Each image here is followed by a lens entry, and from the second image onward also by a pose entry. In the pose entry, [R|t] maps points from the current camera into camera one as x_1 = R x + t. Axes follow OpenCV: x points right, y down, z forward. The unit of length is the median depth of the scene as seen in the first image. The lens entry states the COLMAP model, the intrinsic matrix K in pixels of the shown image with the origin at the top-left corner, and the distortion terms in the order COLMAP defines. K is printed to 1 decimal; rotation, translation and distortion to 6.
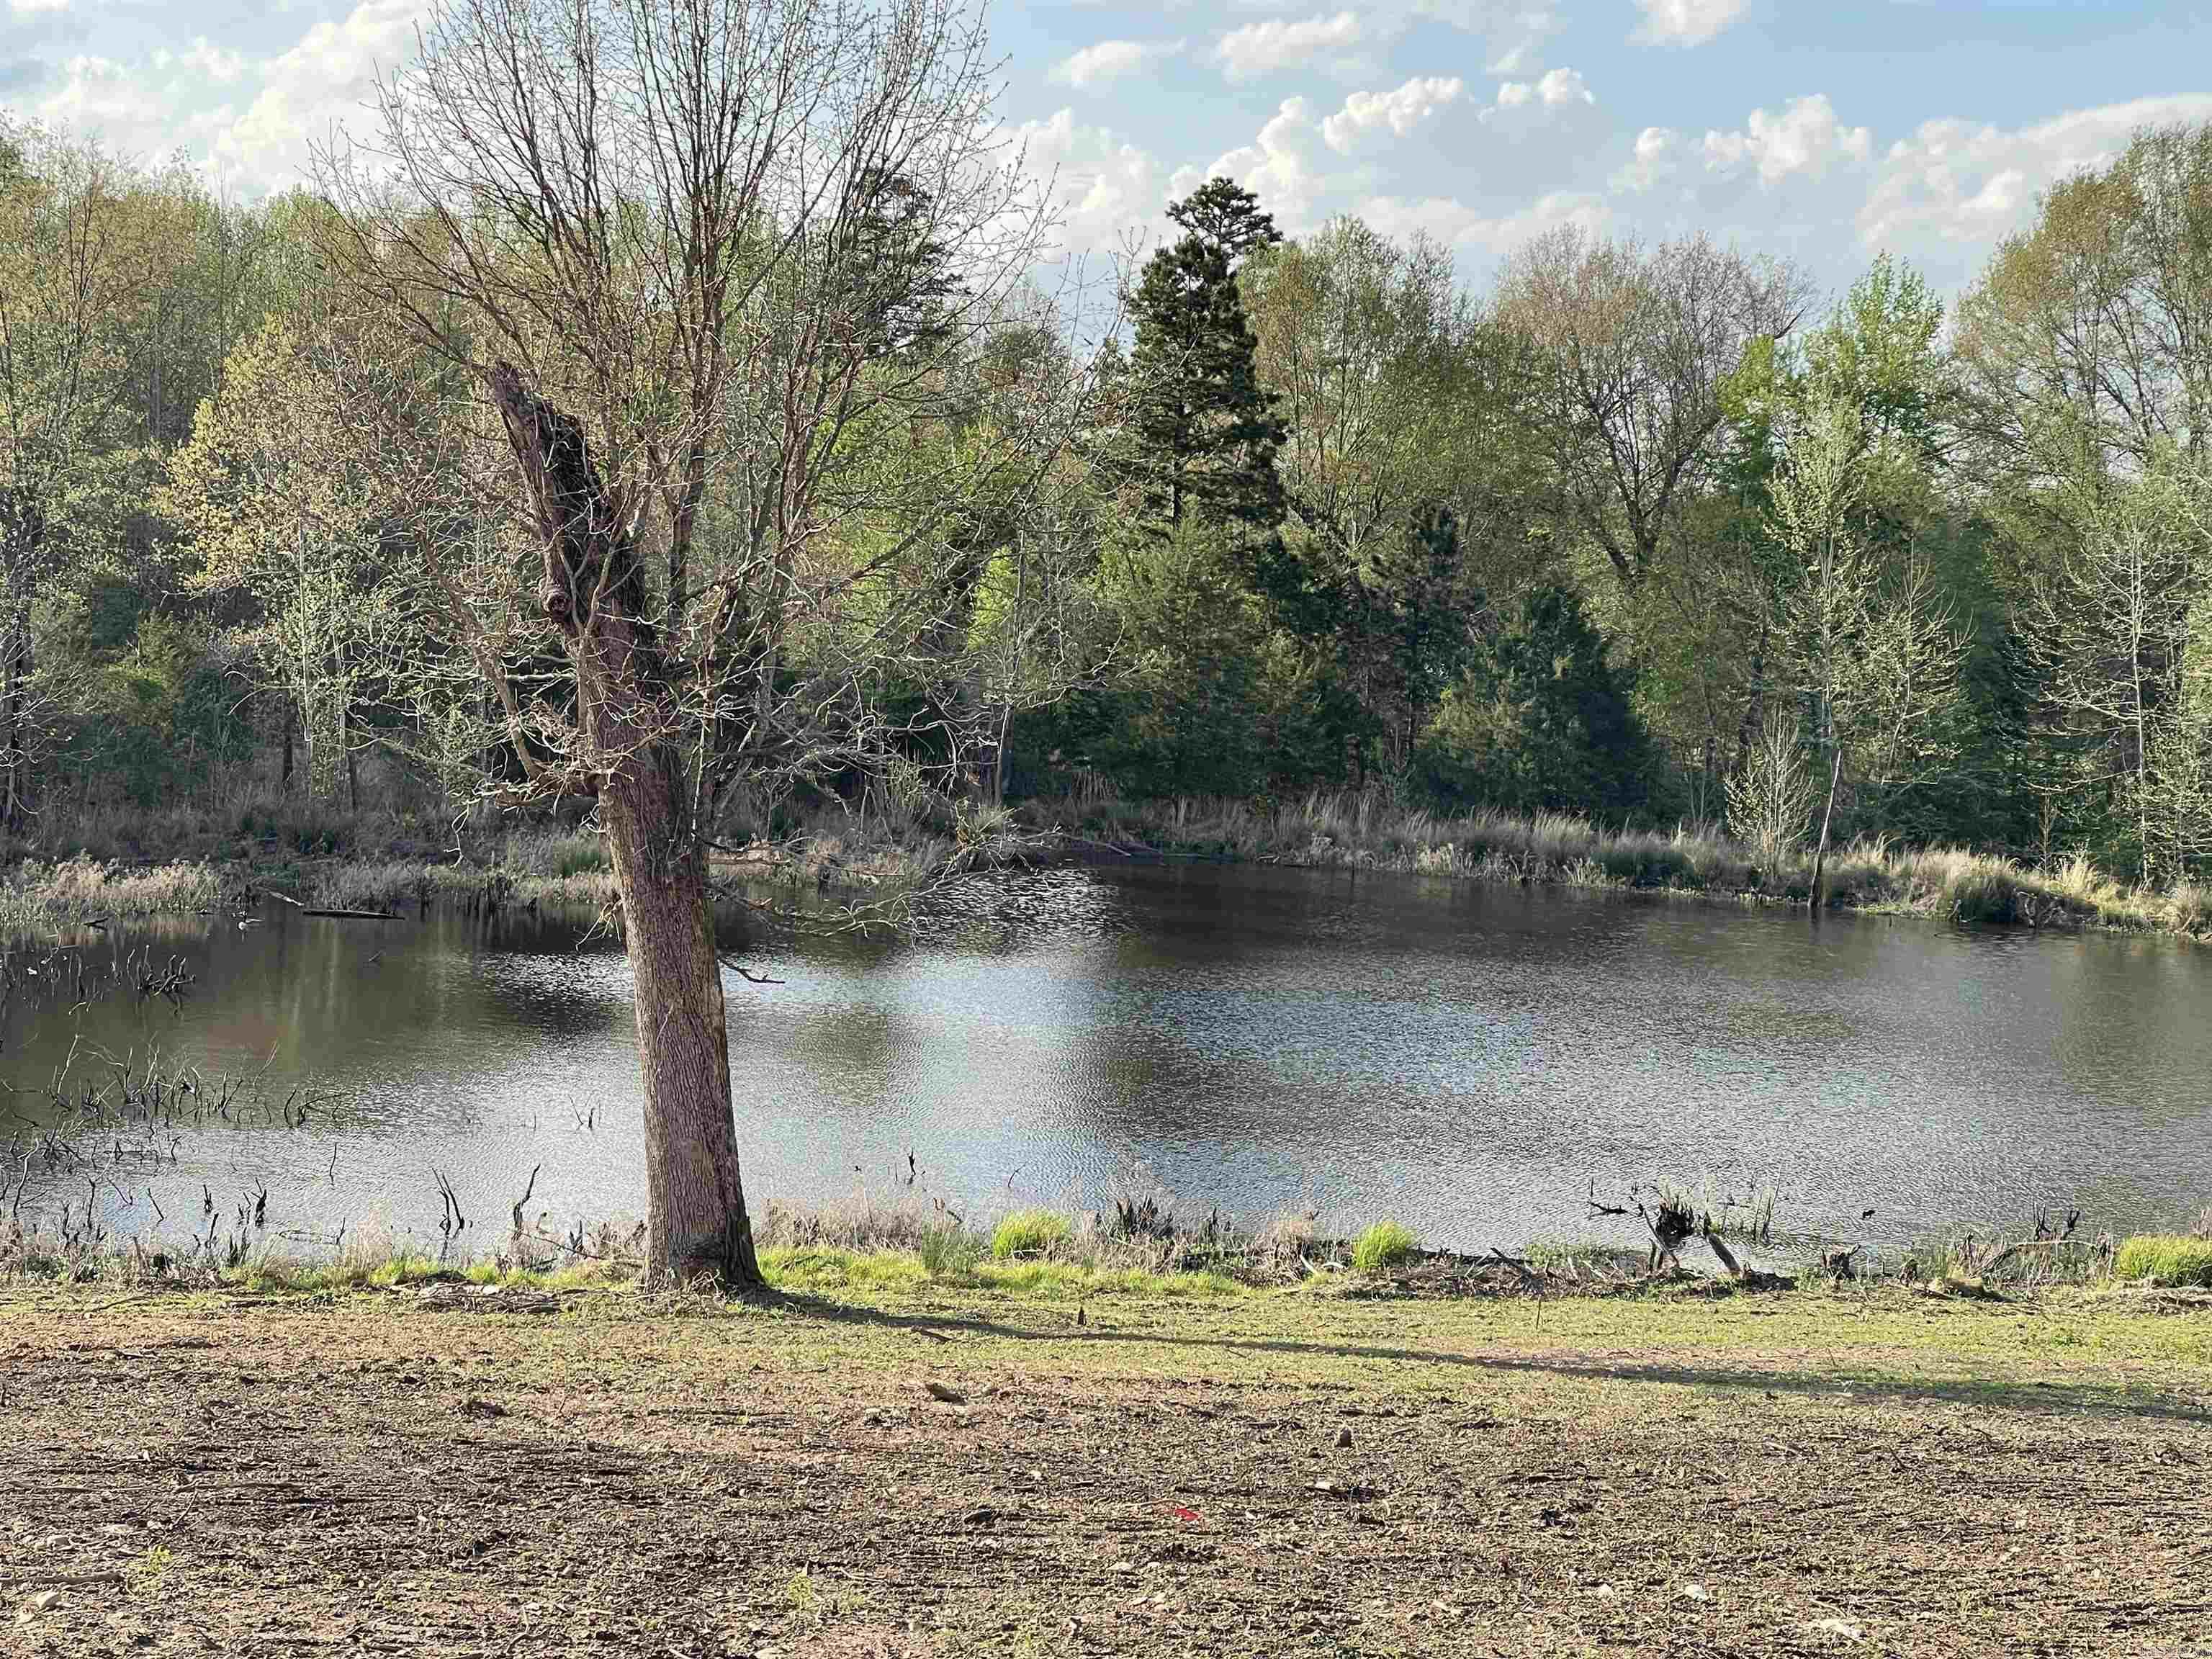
lens RADIAL K [[4228.9, 0, 1054.1], [0, 4228.9, 829.9], [0, 0, 1]] dist [0.245362, -0.377054]
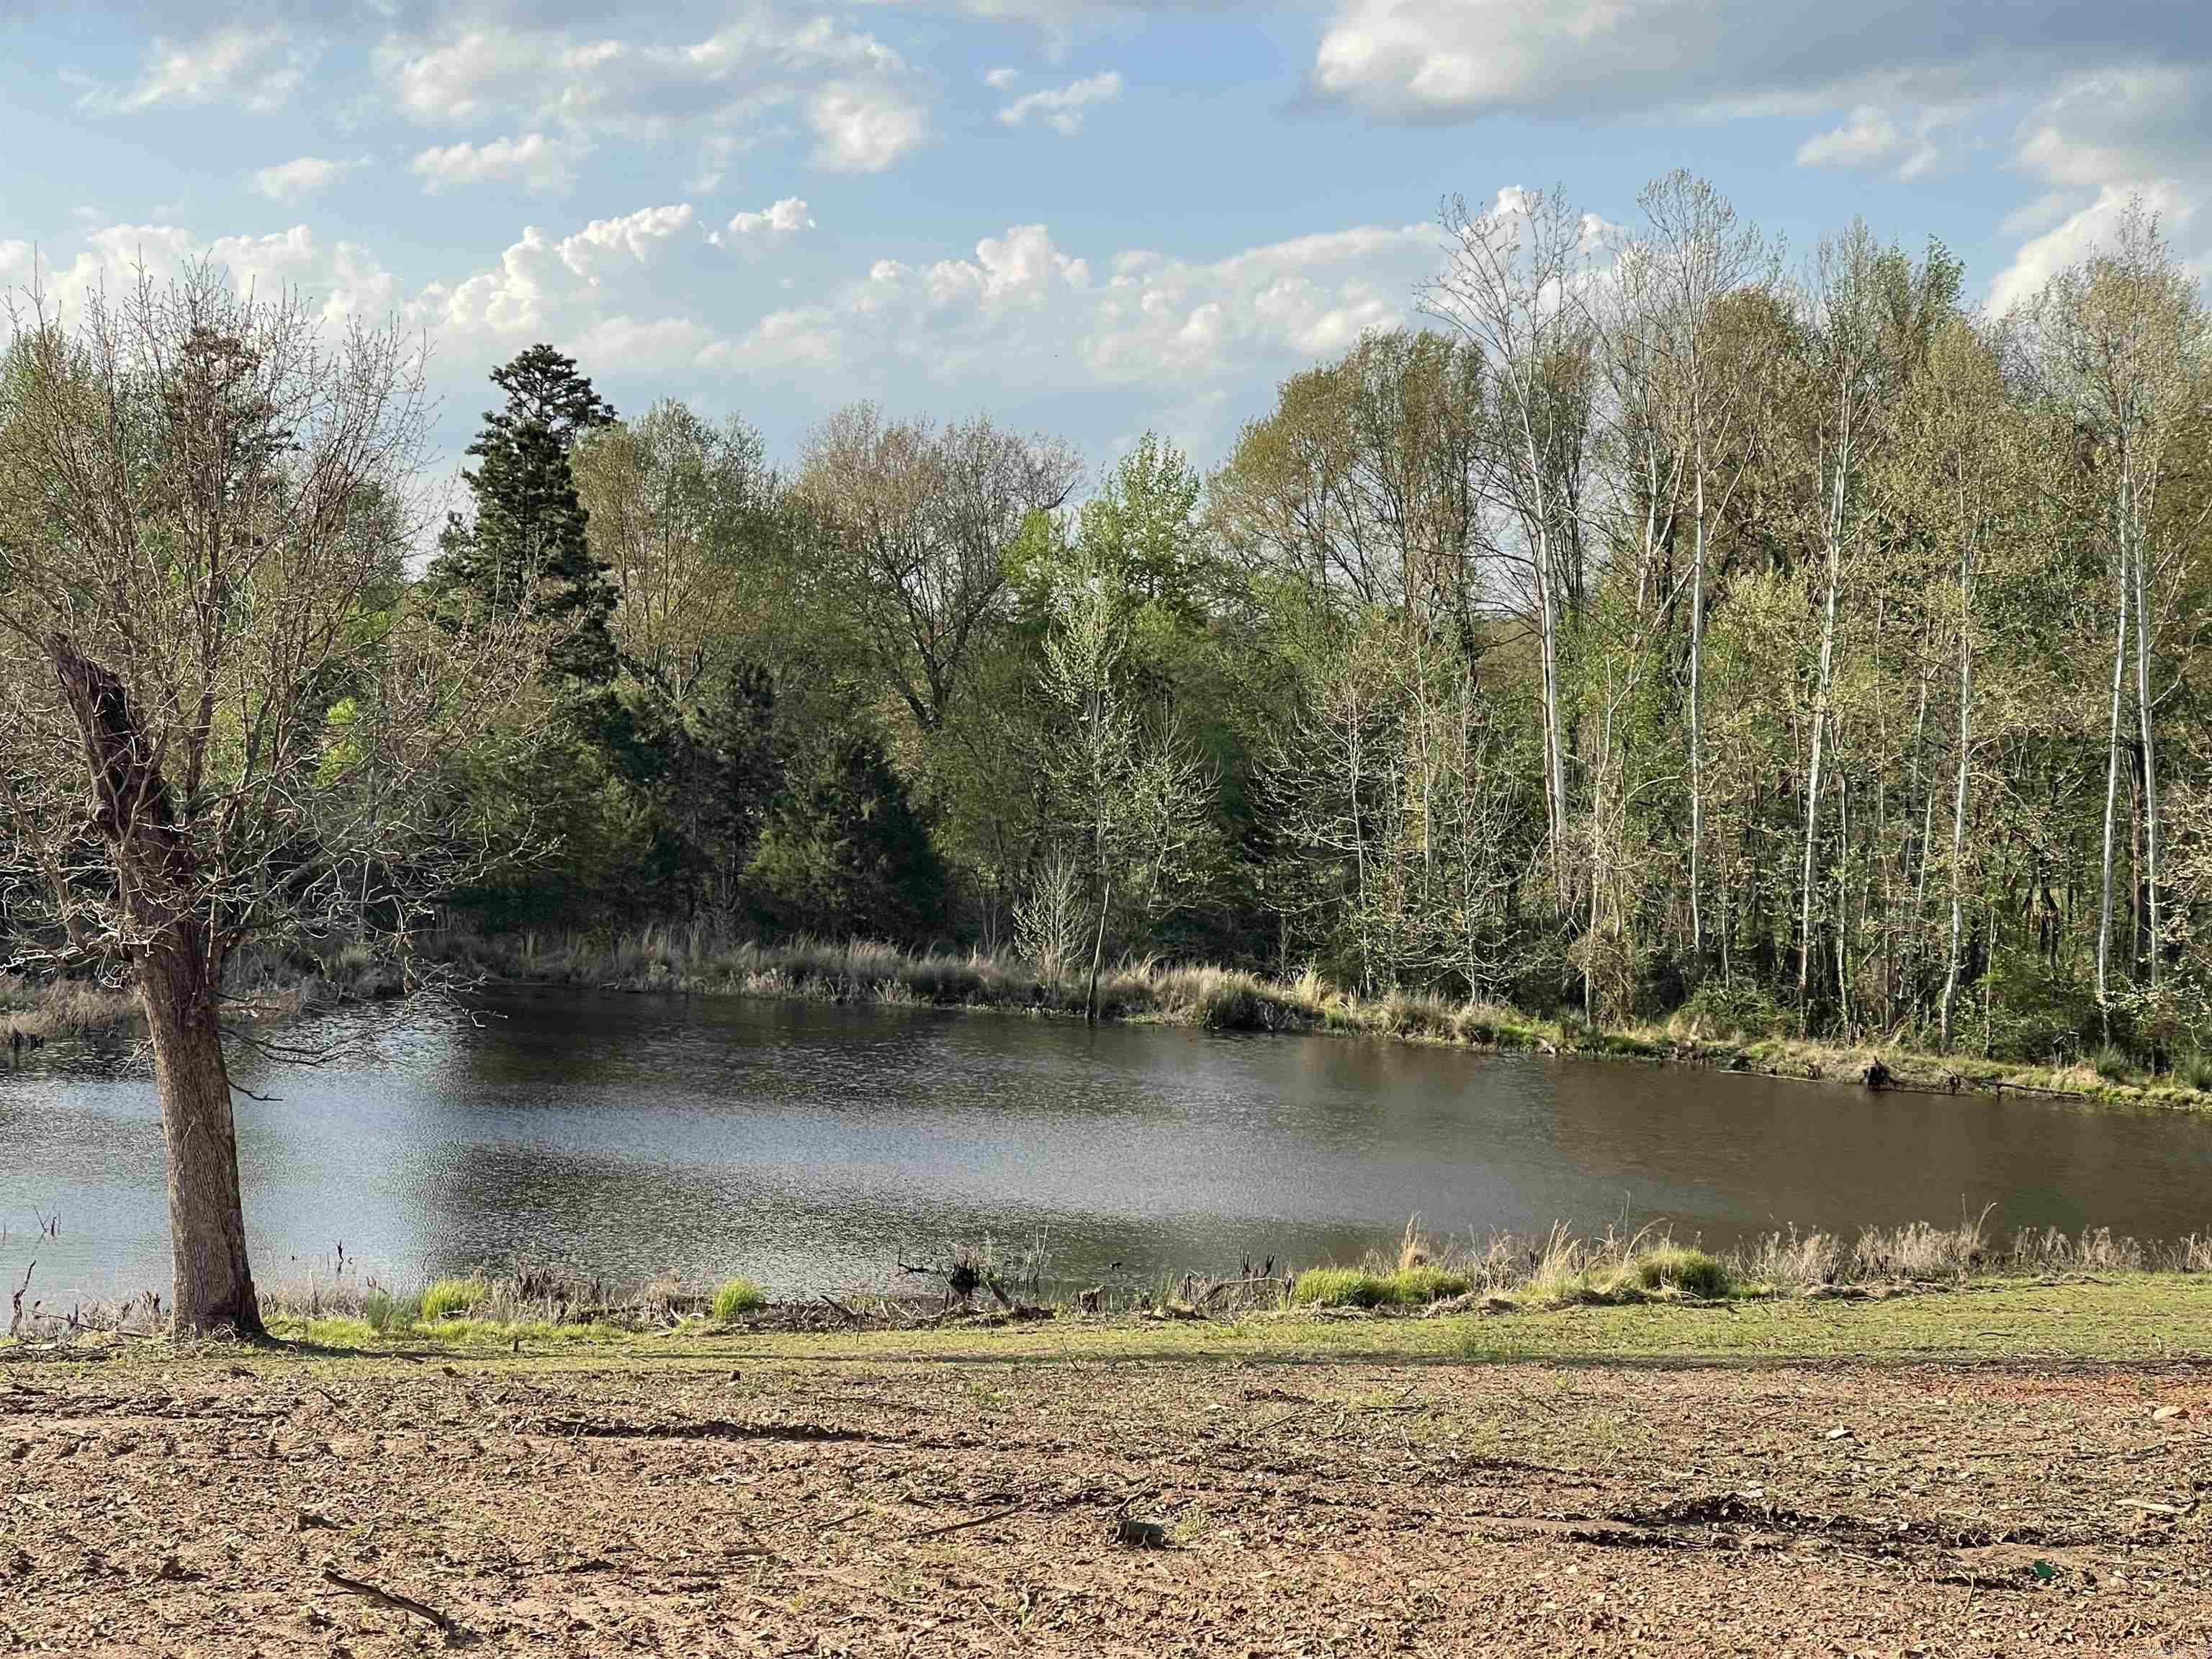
lens RADIAL K [[4228.9, 0, 1054.1], [0, 4228.9, 829.9], [0, 0, 1]] dist [0.245362, -0.377054]
pose [[0.986737, -0.014269, 0.161700, -0.013504], [0.018684, 0.999492, -0.025817, -0.003071], [-0.161249, 0.028495, 0.986502, -0.114633]]
